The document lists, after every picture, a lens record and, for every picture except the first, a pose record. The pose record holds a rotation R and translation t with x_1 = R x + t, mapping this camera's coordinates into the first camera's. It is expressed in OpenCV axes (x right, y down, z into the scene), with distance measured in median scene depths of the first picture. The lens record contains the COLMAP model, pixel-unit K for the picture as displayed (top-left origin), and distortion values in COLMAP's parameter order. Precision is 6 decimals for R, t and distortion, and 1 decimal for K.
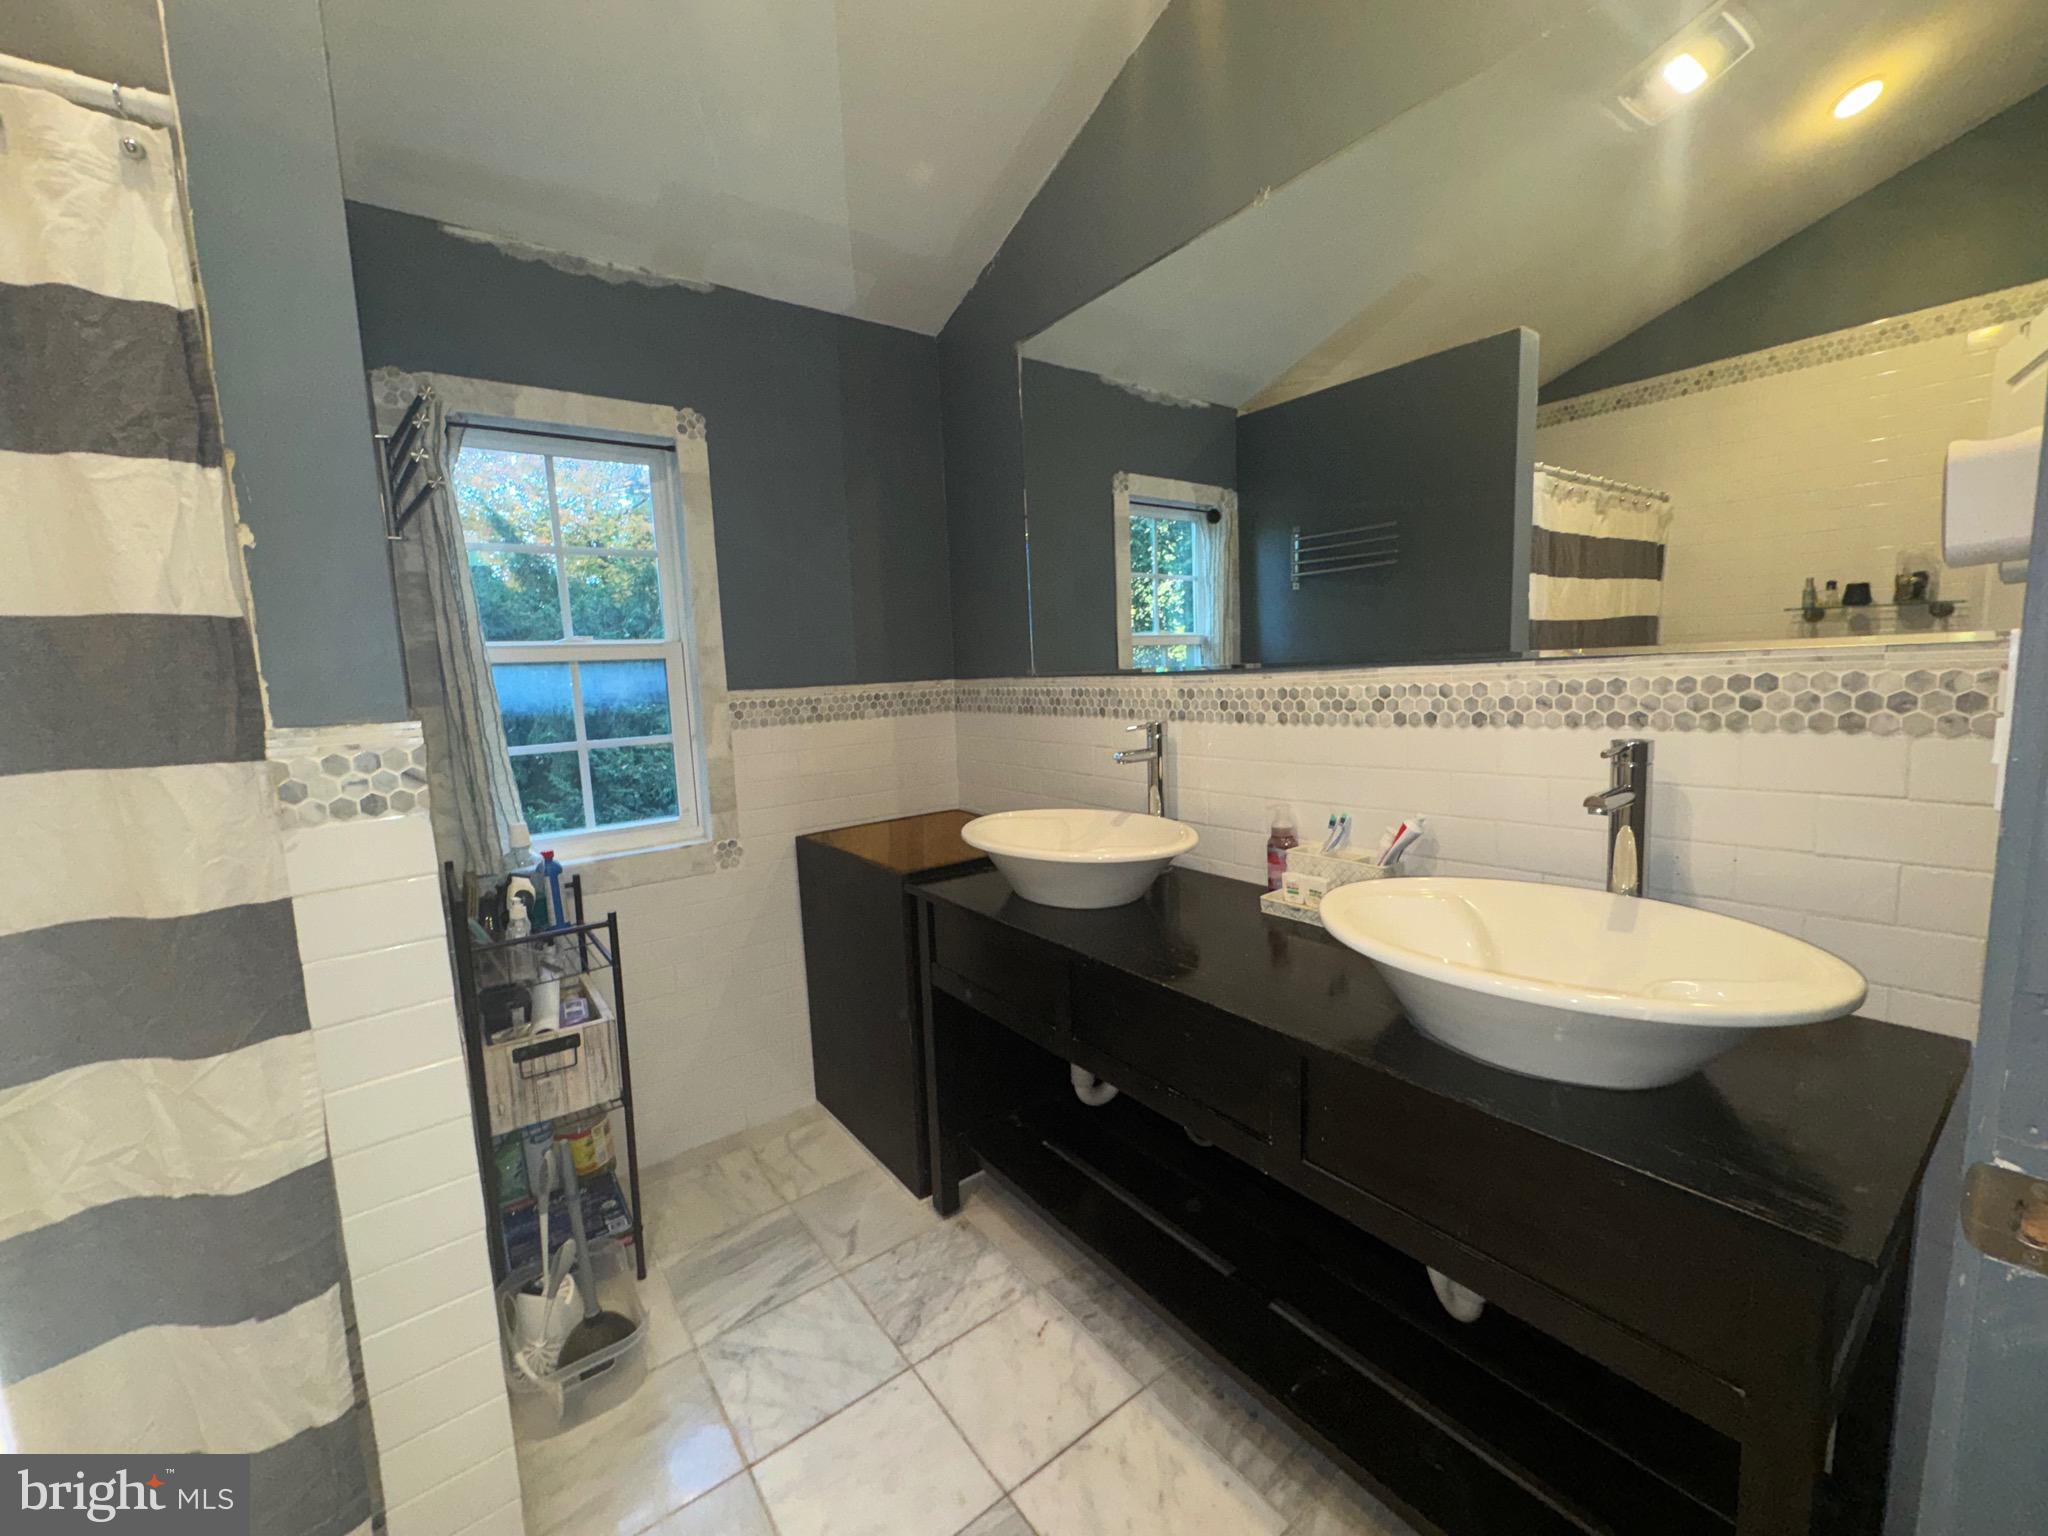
lens RADIAL K [[818.5, 0, 1022.5], [0, 818.5, 767.9], [0, 0, 1]] dist [-0.002346, -0.000027]
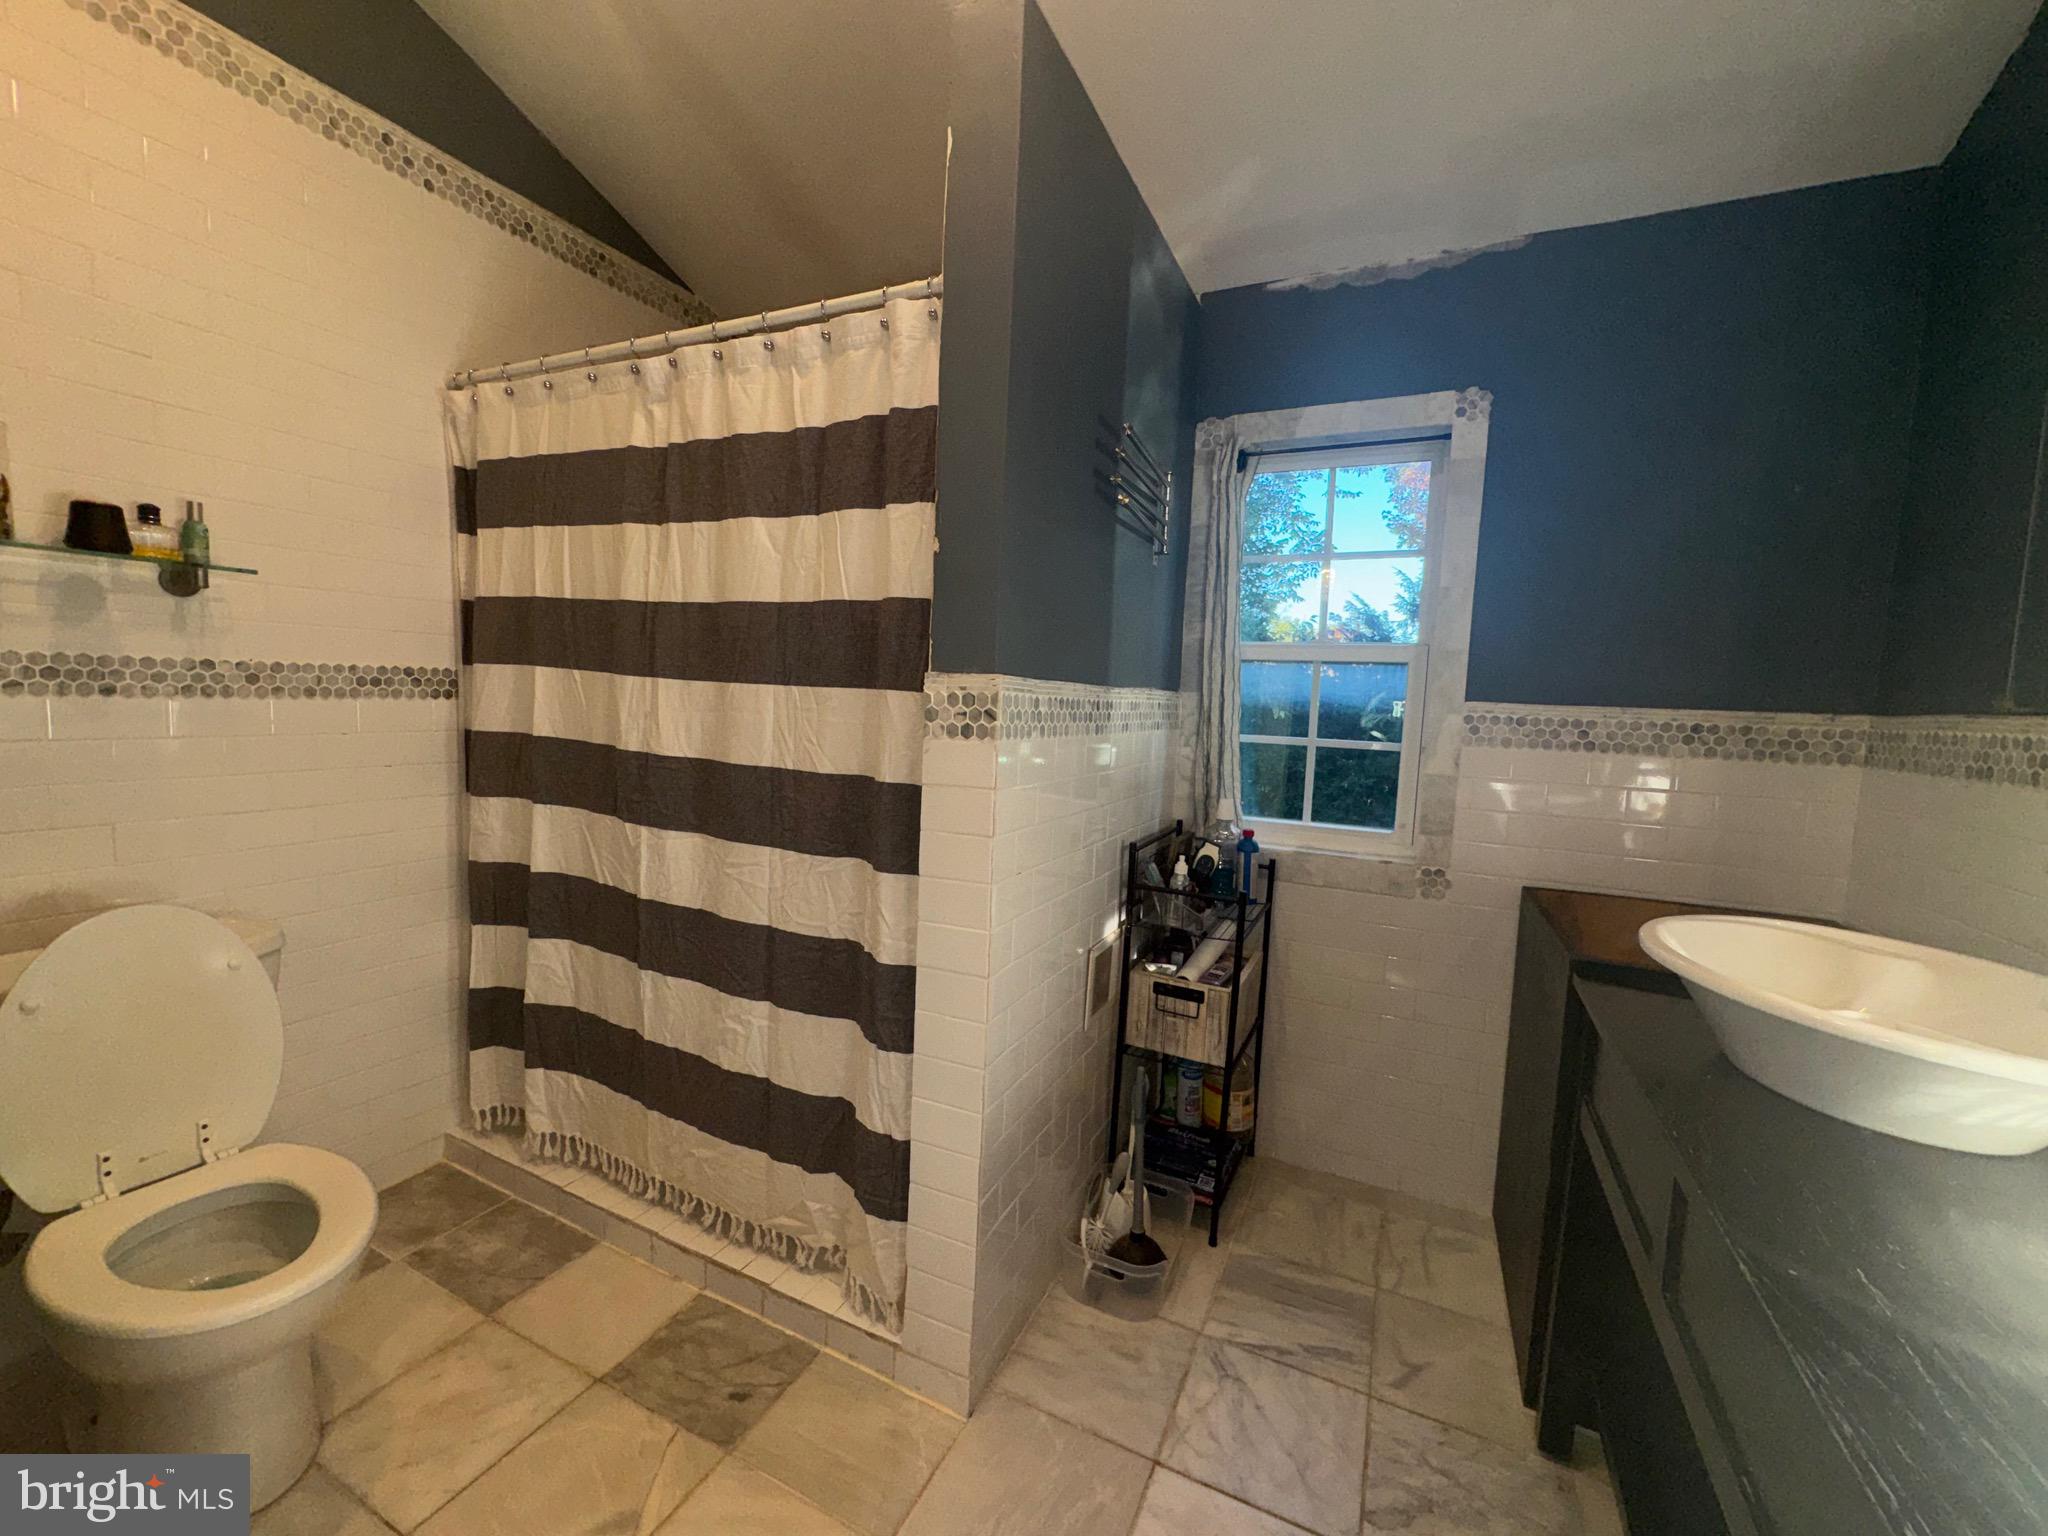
lens RADIAL K [[818.5, 0, 1022.5], [0, 818.5, 767.9], [0, 0, 1]] dist [-0.002346, -0.000027]
pose [[0.458777, 0.136640, -0.877982, 0.234192], [-0.169830, 0.983373, 0.064300, 0.000719], [0.872170, 0.119609, 0.474355, 0.204762]]
